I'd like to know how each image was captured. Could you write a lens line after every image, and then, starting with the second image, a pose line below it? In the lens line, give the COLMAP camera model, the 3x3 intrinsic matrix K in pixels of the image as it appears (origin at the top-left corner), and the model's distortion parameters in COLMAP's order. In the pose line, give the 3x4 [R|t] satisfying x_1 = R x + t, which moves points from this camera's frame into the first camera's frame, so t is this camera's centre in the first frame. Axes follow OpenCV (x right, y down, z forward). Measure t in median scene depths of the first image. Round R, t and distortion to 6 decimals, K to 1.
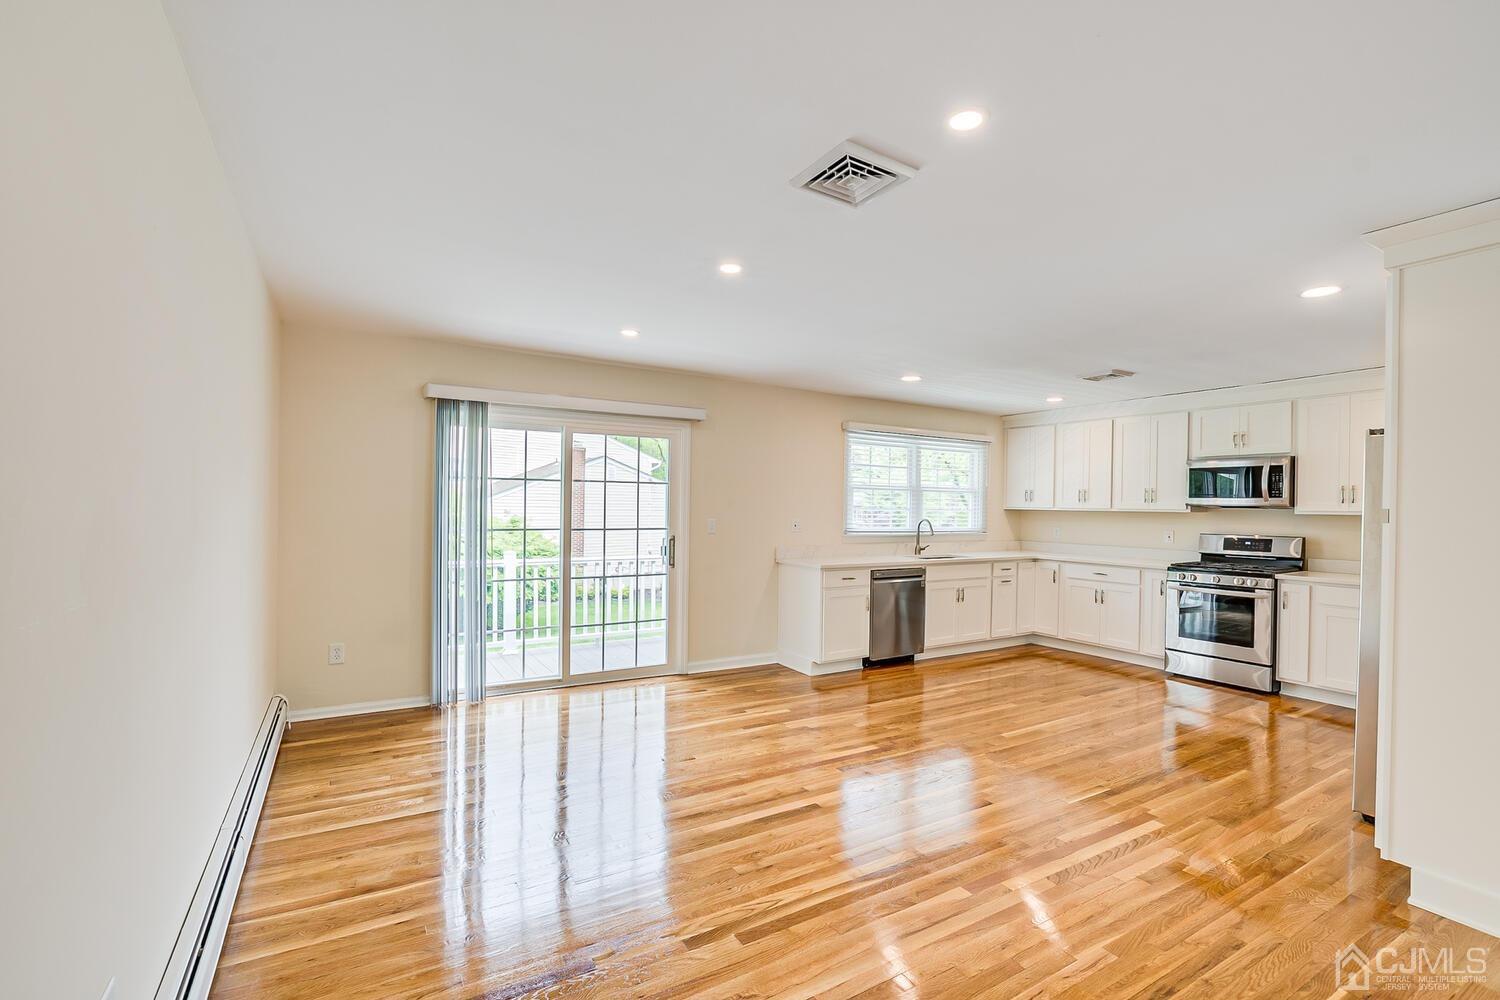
lens RADIAL K [[660.2, 0, 746.3], [0, 660.2, 508.2], [0, 0, 1]] dist [-0.021590, 0.000449]
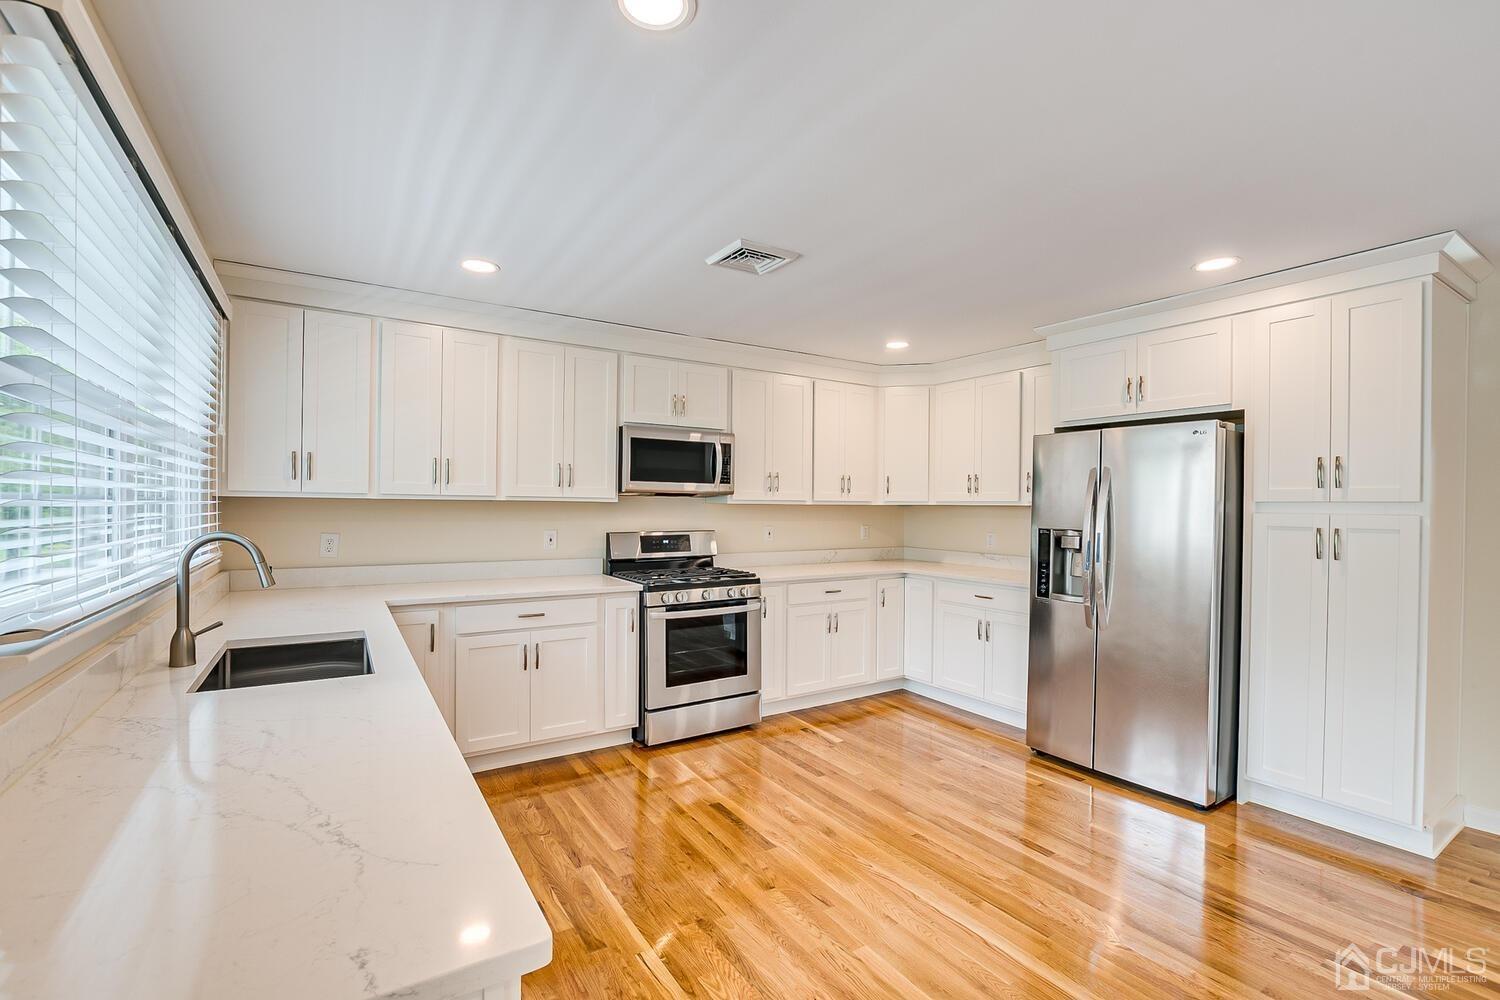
lens RADIAL K [[660.2, 0, 746.3], [0, 660.2, 508.2], [0, 0, 1]] dist [-0.021590, 0.000449]
pose [[-0.028056, -0.016652, 0.999468, -0.014274], [-0.005909, 0.999847, 0.016493, 0.000678], [-0.999589, -0.005444, -0.028150, 0.942922]]
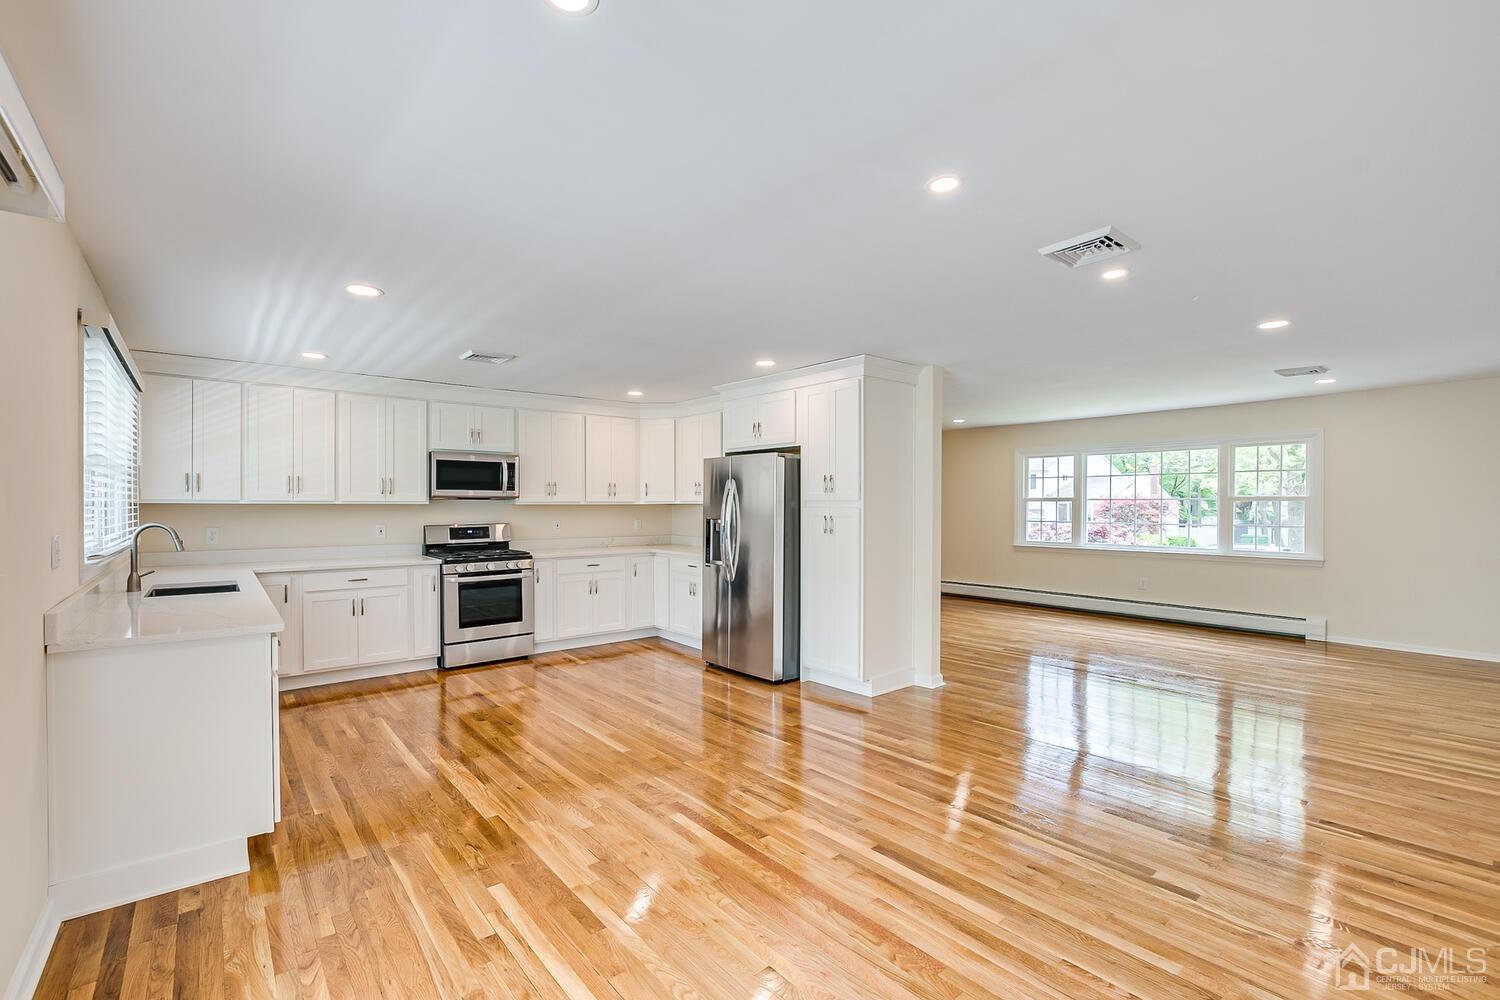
lens RADIAL K [[660.2, 0, 746.3], [0, 660.2, 508.2], [0, 0, 1]] dist [-0.021590, 0.000449]
pose [[-0.153715, -0.017523, 0.987960, -0.394737], [0.002010, 0.999835, 0.018046, -0.004681], [-0.988113, 0.004760, -0.153655, 0.723890]]
